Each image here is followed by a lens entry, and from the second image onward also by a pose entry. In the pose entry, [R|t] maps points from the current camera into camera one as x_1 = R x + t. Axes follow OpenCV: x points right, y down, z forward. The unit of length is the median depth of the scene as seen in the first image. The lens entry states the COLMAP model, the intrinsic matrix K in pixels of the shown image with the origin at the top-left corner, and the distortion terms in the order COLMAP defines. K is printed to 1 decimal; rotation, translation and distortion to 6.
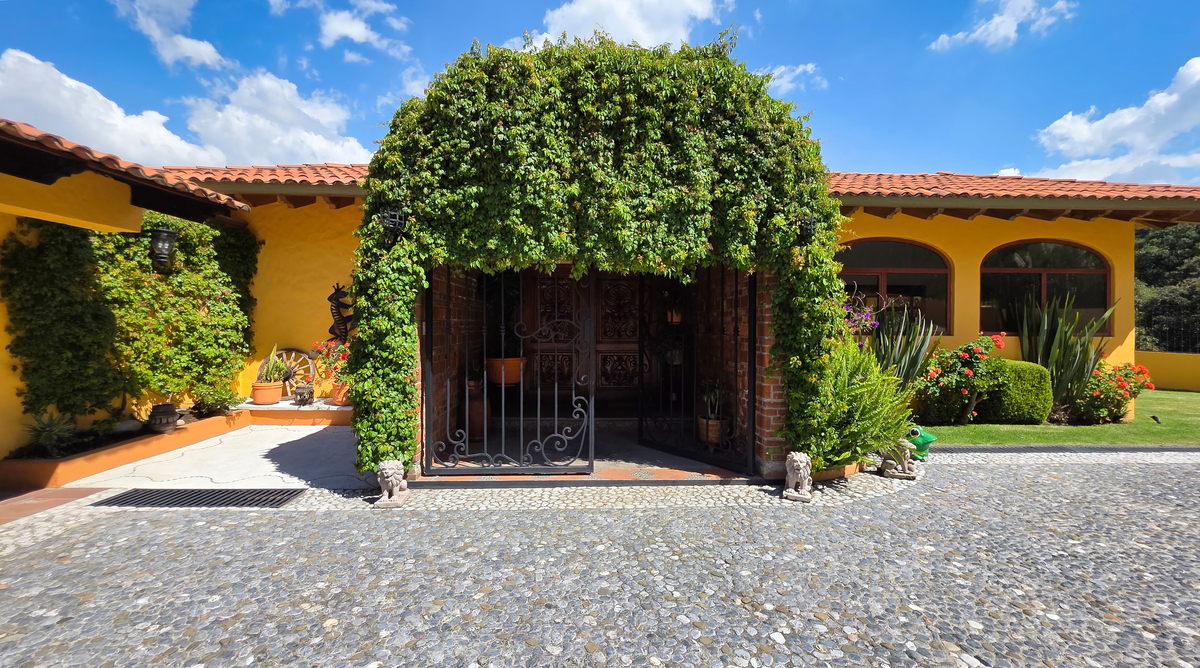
lens RADIAL K [[490.8, 0, 595.5], [0, 490.8, 331.0], [0, 0, 1]] dist [0.001341, 0.000060]
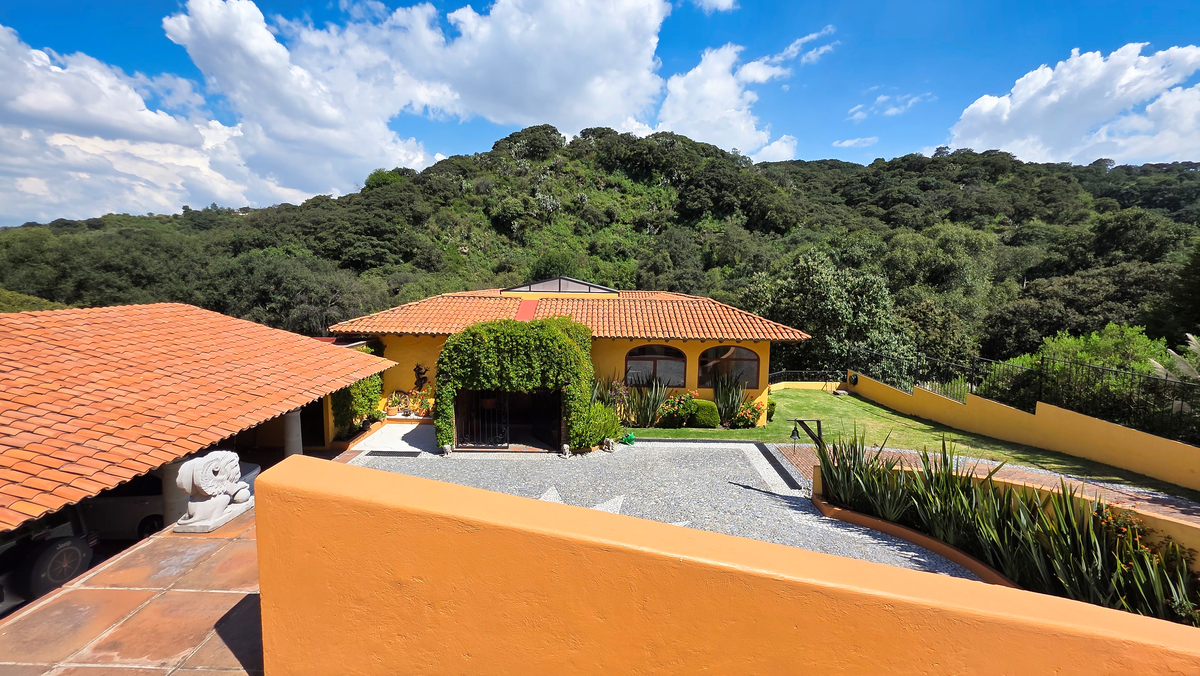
lens RADIAL K [[481.7, 0, 601.7], [0, 481.7, 336.4], [0, 0, 1]] dist [0.003602, 0.000137]
pose [[0.999478, 0.013519, -0.029359, 0.740138], [-0.010401, 0.994537, 0.103862, -0.833926], [0.030602, -0.103502, 0.994158, -2.198766]]
